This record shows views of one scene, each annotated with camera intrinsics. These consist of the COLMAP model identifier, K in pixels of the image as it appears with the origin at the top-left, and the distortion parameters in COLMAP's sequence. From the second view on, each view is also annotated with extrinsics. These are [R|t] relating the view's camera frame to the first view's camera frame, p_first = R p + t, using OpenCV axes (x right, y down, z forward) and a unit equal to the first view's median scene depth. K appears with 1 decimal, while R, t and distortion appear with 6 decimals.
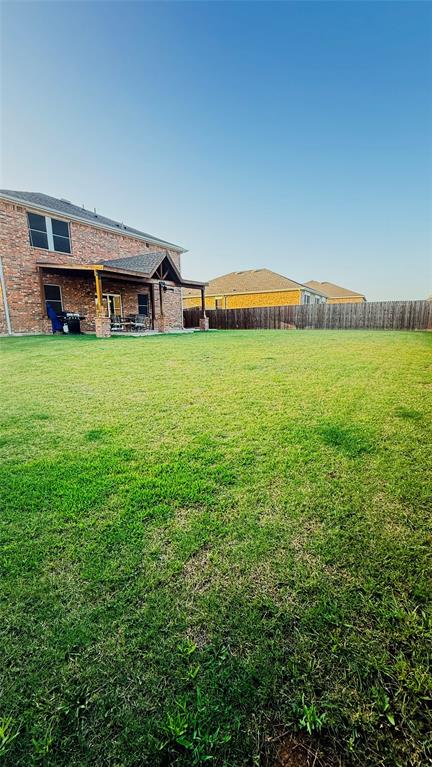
lens RADIAL K [[305.8, 0, 215.6], [0, 305.8, 380.8], [0, 0, 1]] dist [-0.001815, 0.000046]
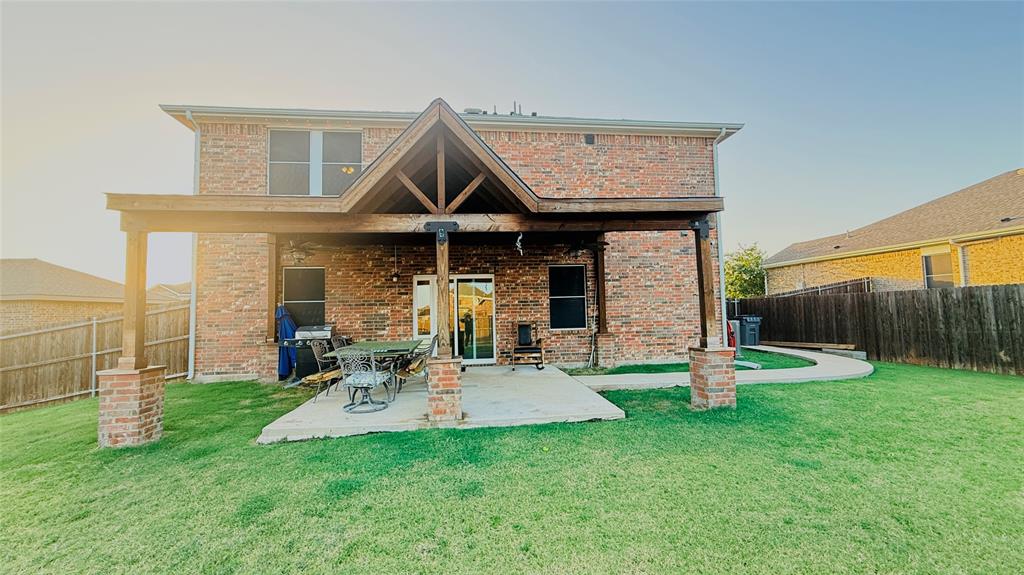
lens RADIAL K [[408.3, 0, 517.5], [0, 408.3, 287.7], [0, 0, 1]] dist [-0.001815, 0.000046]
pose [[0.642653, -0.040092, -0.765108, 0.096925], [-0.128314, 0.978893, -0.159072, -0.175025], [0.755336, 0.200402, 0.623944, 0.661939]]
